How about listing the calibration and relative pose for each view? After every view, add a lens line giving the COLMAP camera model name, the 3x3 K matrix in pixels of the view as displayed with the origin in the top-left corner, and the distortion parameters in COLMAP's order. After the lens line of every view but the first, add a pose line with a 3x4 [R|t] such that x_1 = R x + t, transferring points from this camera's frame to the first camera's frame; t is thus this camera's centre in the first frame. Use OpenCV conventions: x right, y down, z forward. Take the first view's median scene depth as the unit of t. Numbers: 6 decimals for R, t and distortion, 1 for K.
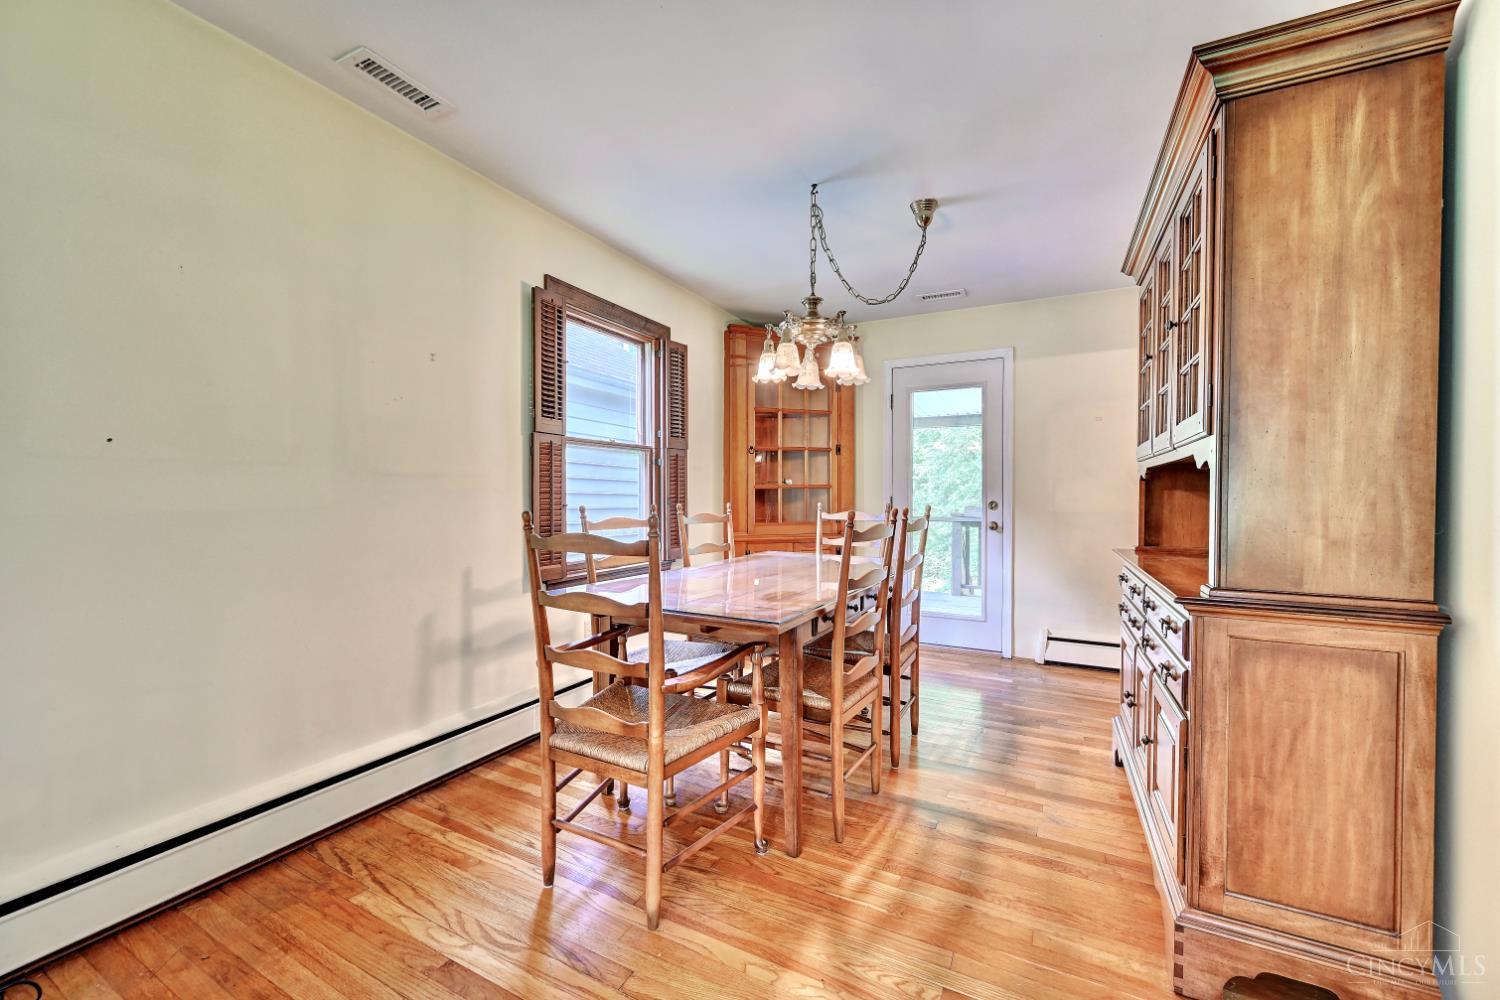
lens RADIAL K [[585.6, 0, 750.0], [0, 585.6, 500.0], [0, 0, 1]] dist [0.001230, 0.000032]
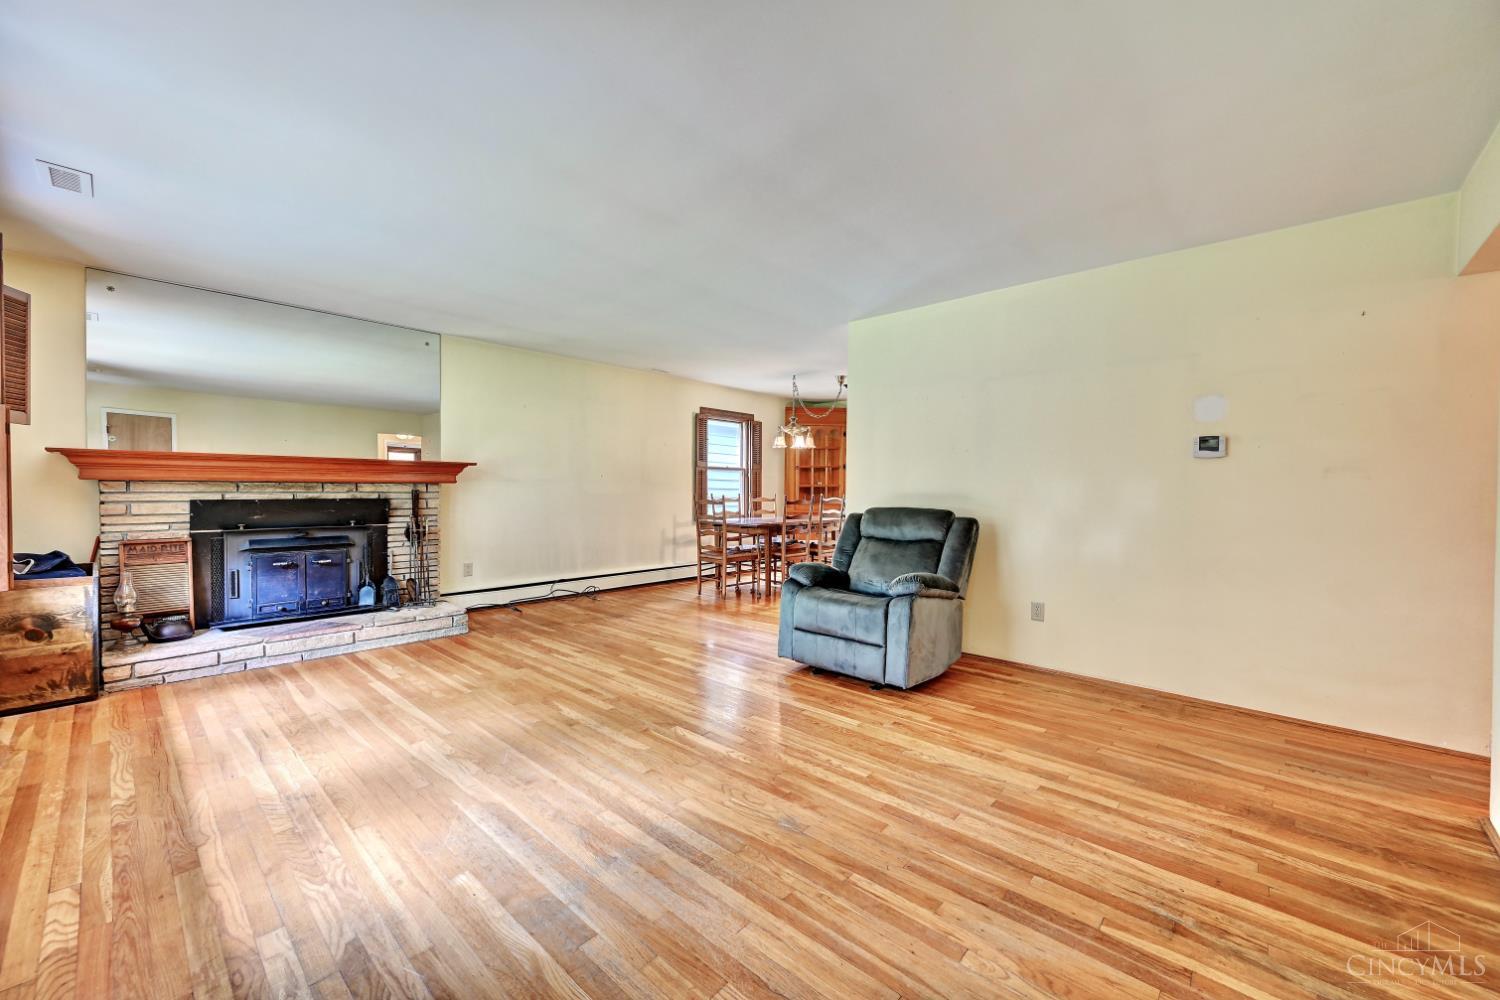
lens RADIAL K [[585.6, 0, 750.0], [0, 585.6, 500.0], [0, 0, 1]] dist [0.001230, 0.000032]
pose [[0.966735, 0.008443, -0.255641, 0.630231], [-0.006142, 0.999933, 0.009795, 0.011799], [0.255706, -0.007899, 0.966722, -1.733937]]
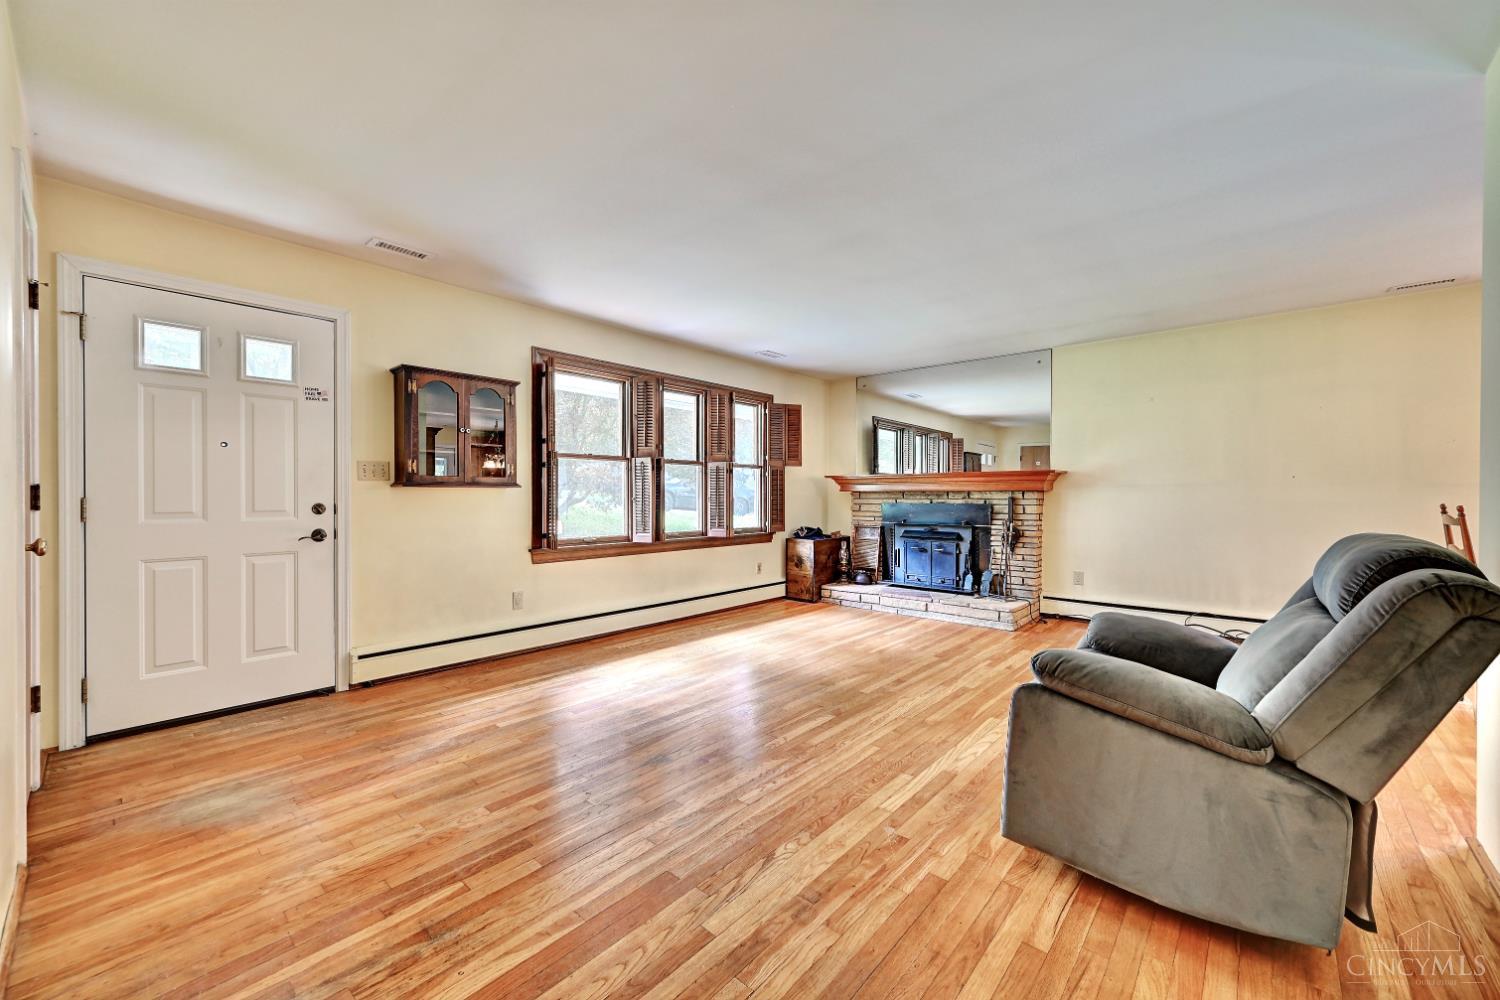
lens RADIAL K [[585.6, 0, 750.0], [0, 585.6, 500.0], [0, 0, 1]] dist [0.001230, 0.000032]
pose [[-0.242393, 0.004152, -0.970169, 1.426357], [-0.010253, 0.999924, 0.006841, 0.010655], [0.970124, 0.011605, -0.242332, -0.541367]]
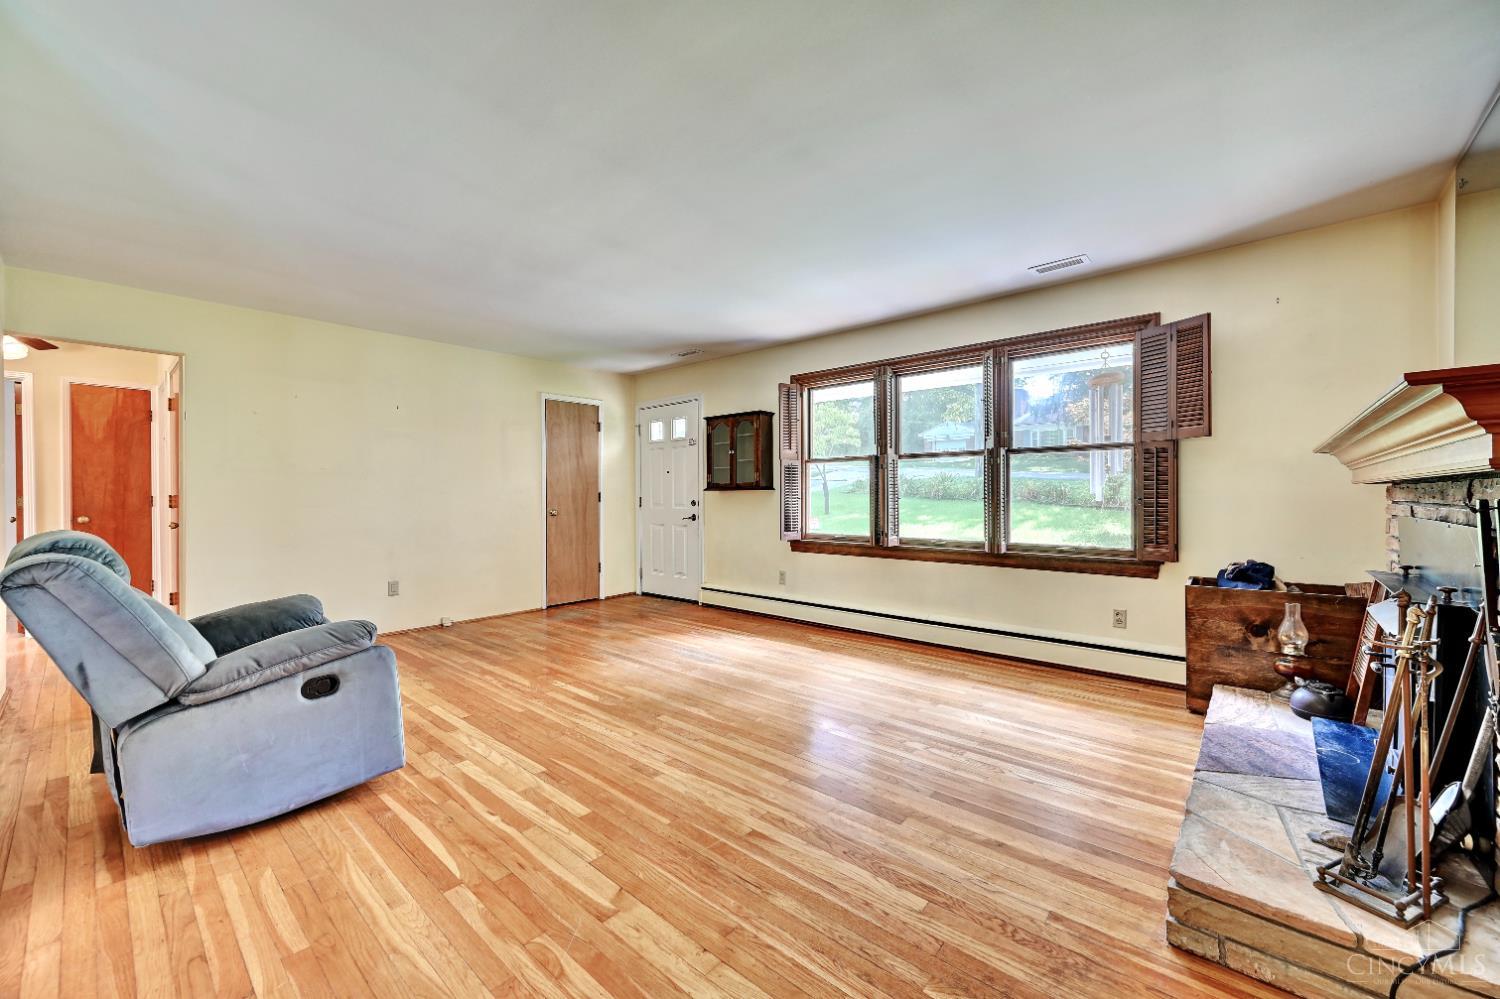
lens RADIAL K [[585.6, 0, 750.0], [0, 585.6, 499.5], [0, 0, 1]] dist [0.001230, 0.000032]
pose [[-0.971056, -0.000470, 0.238850, -0.447446], [0.003527, 0.999861, 0.016305, -0.005528], [-0.238824, 0.016676, -0.970920, 0.528422]]
